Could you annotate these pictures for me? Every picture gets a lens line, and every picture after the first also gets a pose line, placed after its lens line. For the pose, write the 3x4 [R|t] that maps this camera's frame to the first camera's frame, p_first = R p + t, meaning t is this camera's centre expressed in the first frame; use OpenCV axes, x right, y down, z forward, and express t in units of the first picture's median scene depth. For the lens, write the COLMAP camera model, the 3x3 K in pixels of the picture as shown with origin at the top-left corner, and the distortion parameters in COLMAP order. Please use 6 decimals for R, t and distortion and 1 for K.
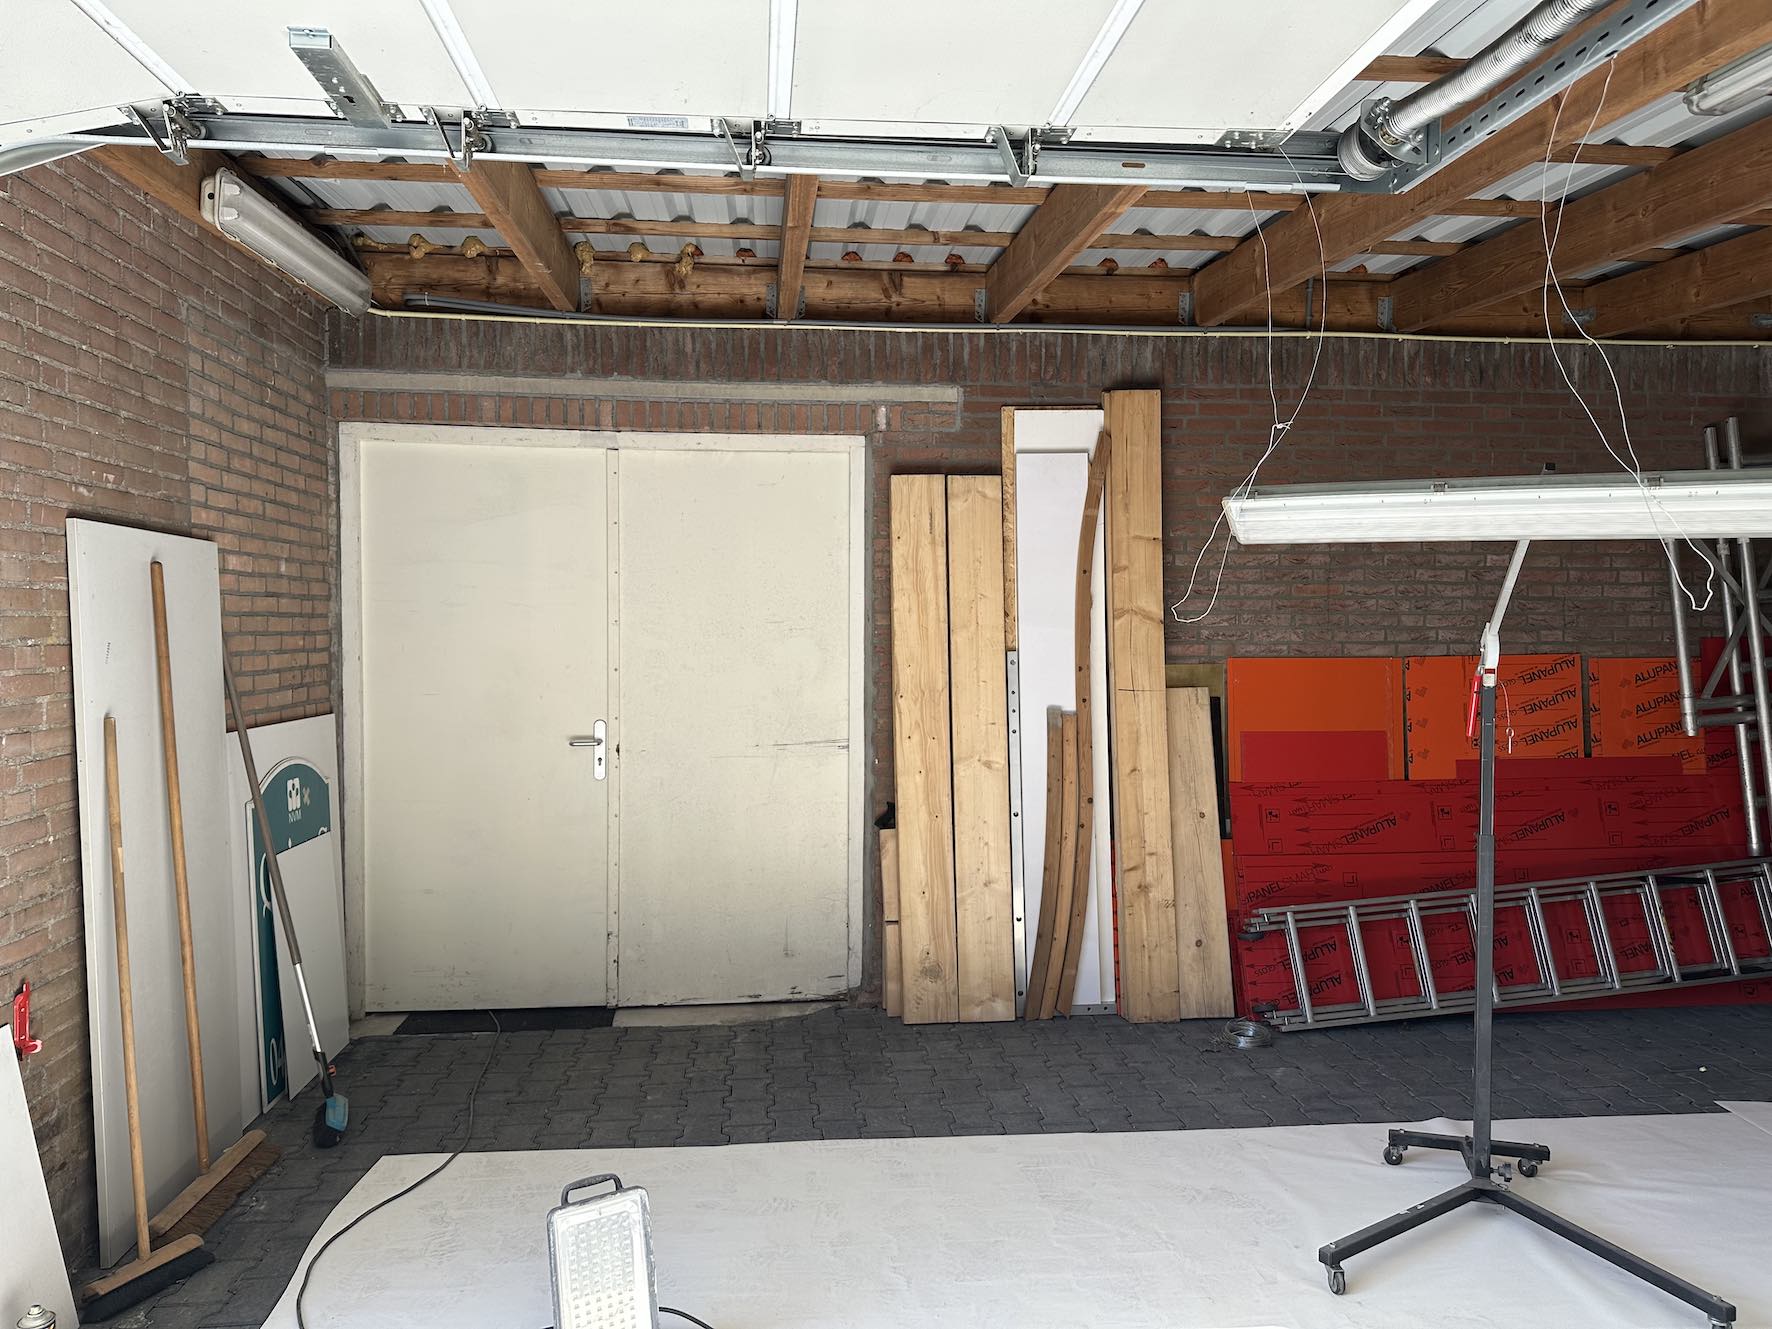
lens RADIAL K [[1236.3, 0, 886.0], [0, 1236.3, 664.5], [0, 0, 1]] dist [0.148957, -0.241354]
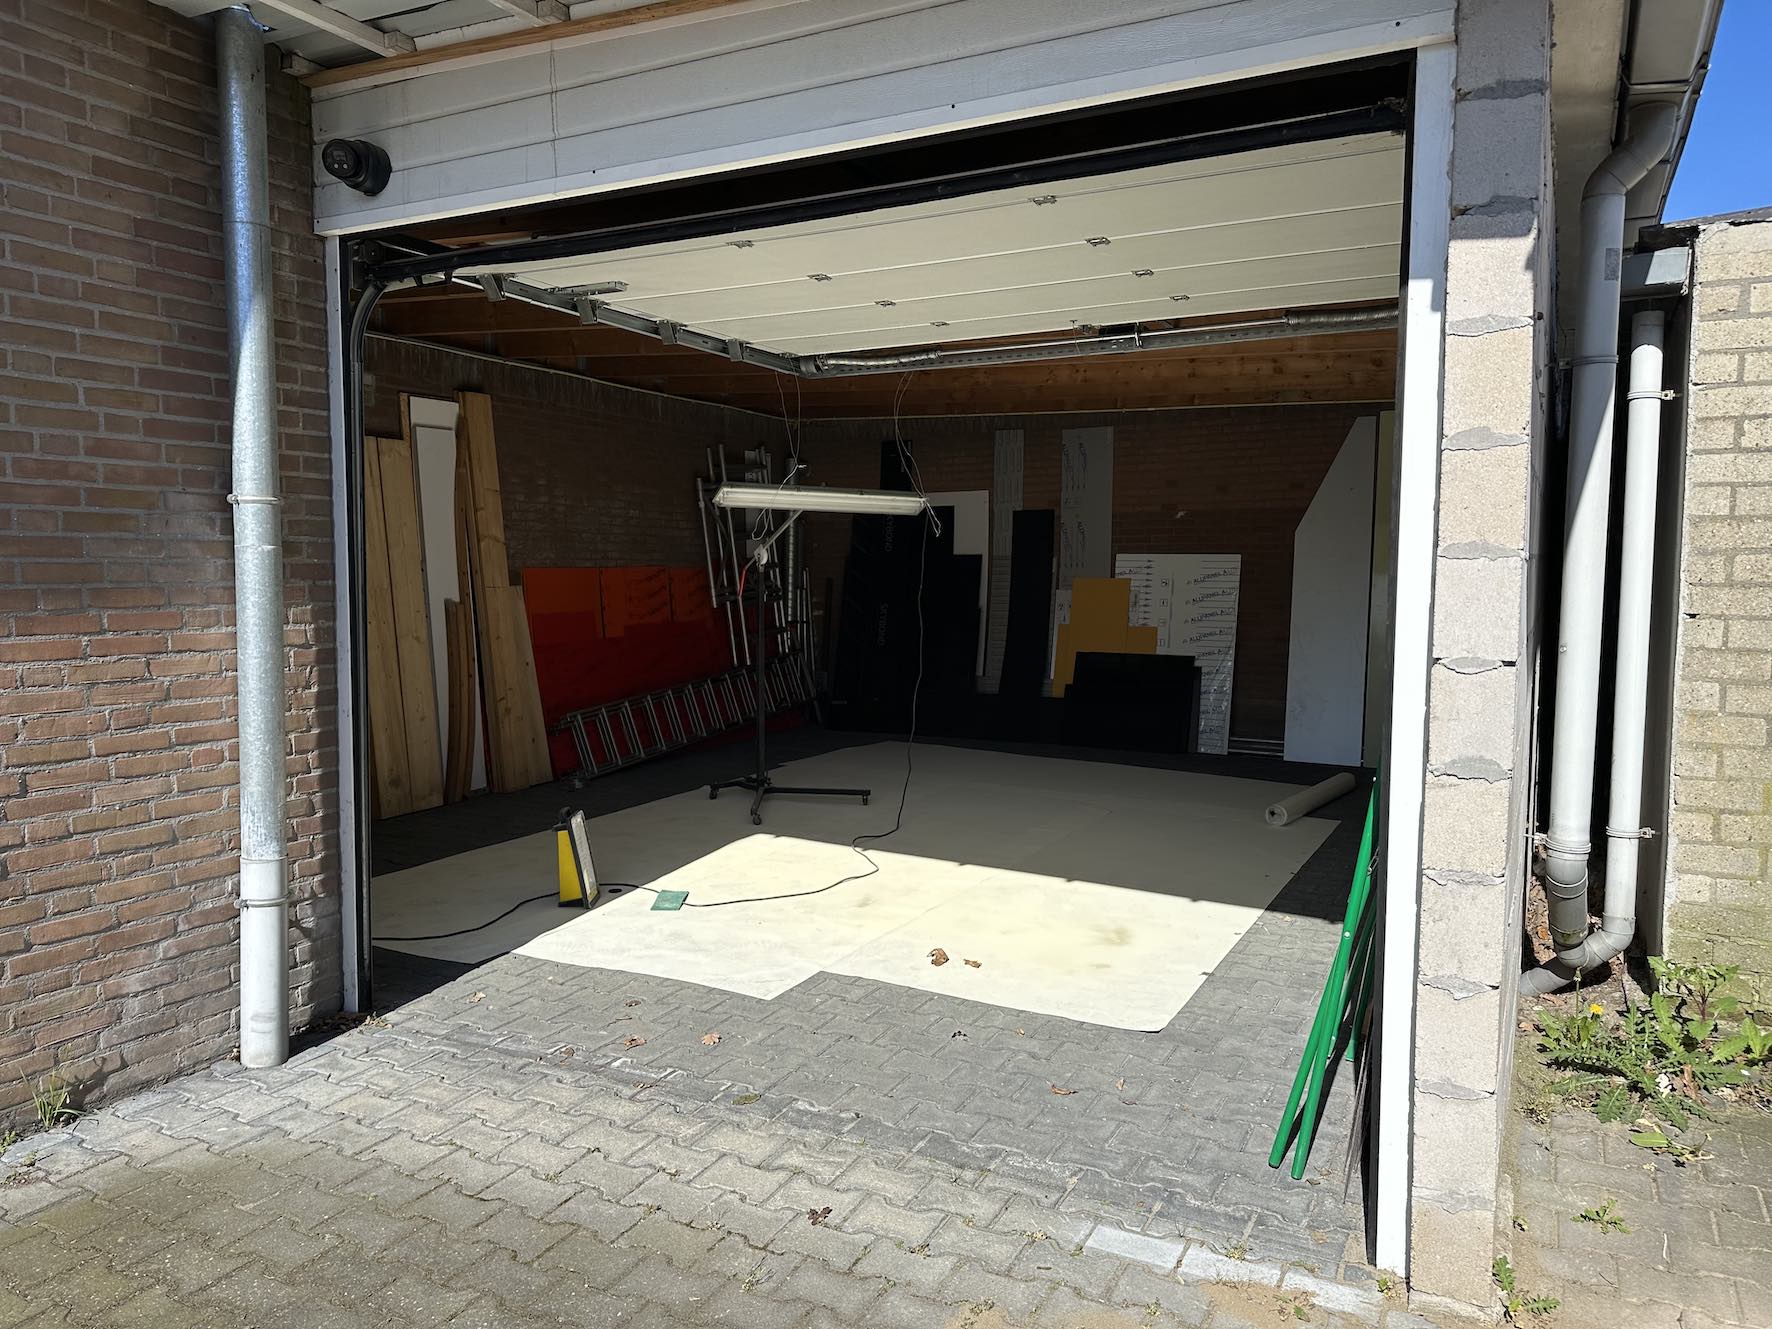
lens RADIAL K [[1236.3, 0, 886.0], [0, 1236.3, 664.5], [0, 0, 1]] dist [0.148957, -0.241354]
pose [[0.541363, -0.067058, 0.838111, -0.849296], [0.030086, 0.997721, 0.060395, 0.036778], [-0.840251, -0.007480, 0.542147, -0.269783]]
